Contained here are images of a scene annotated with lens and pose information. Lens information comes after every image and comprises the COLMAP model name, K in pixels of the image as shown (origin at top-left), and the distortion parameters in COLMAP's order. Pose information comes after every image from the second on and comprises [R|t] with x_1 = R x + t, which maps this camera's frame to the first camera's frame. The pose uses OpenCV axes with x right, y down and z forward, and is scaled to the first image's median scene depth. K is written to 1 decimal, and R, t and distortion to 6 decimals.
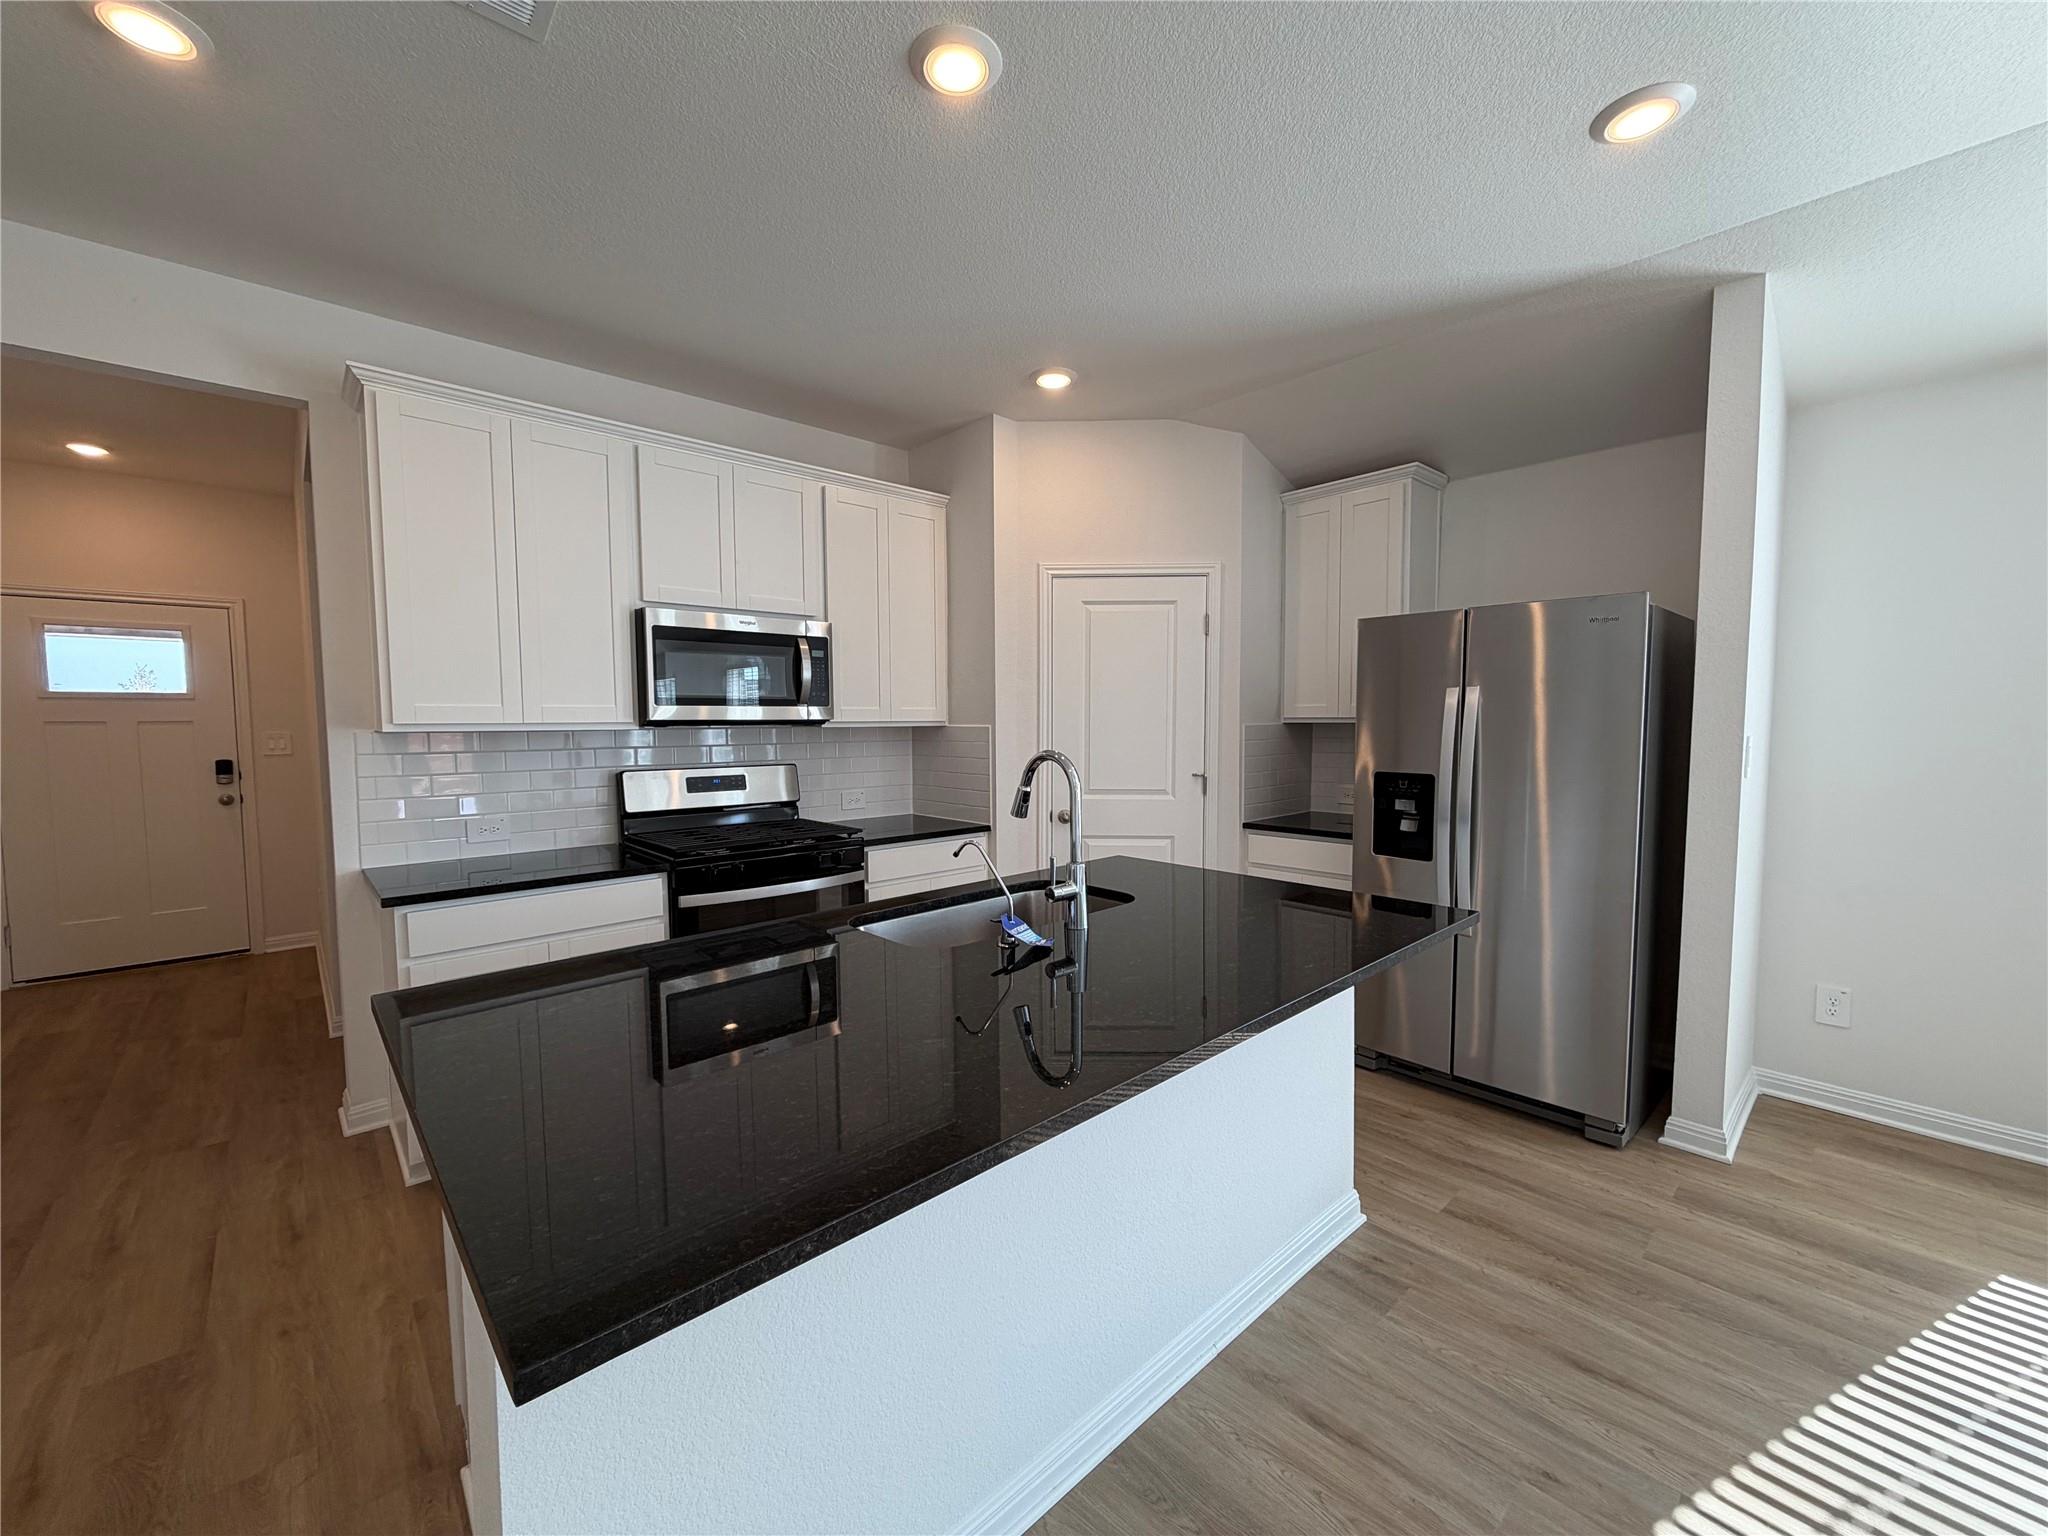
lens RADIAL K [[813.4, 0, 1025.9], [0, 813.4, 770.4], [0, 0, 1]] dist [0.007678, 0.000174]
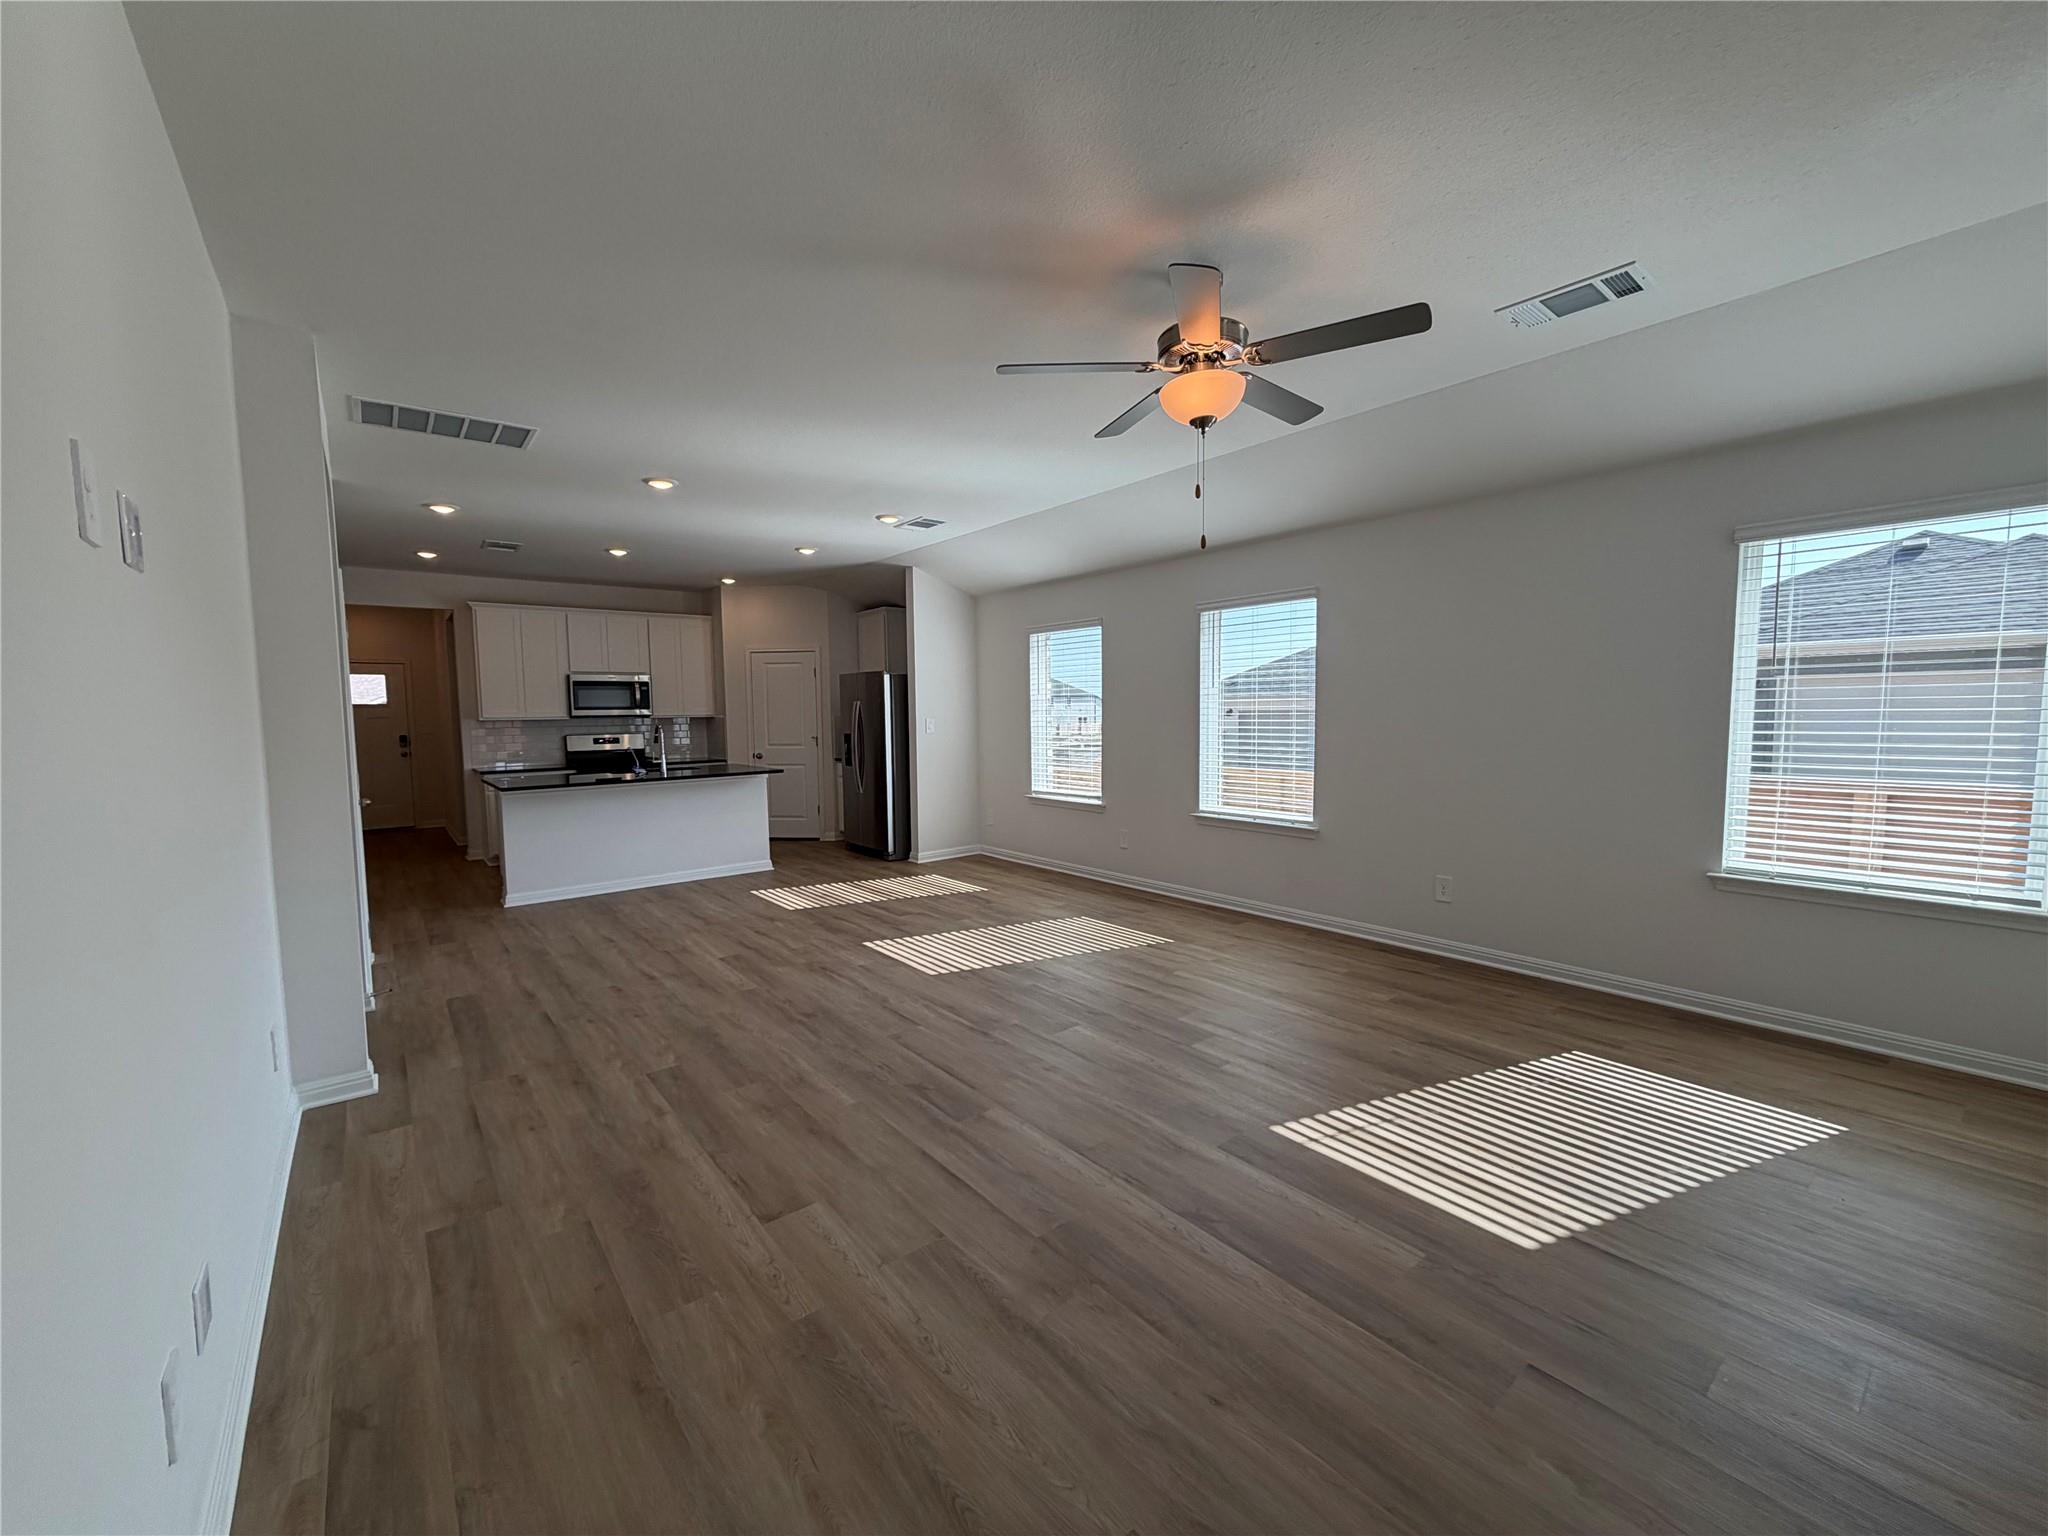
lens RADIAL K [[813.4, 0, 1022.6], [0, 813.4, 767.4], [0, 0, 1]] dist [0.007678, 0.000174]
pose [[0.997700, -0.002689, -0.067726, 1.083016], [0.003736, 0.999875, 0.015337, 0.065542], [0.067676, -0.015554, 0.997586, -1.431320]]
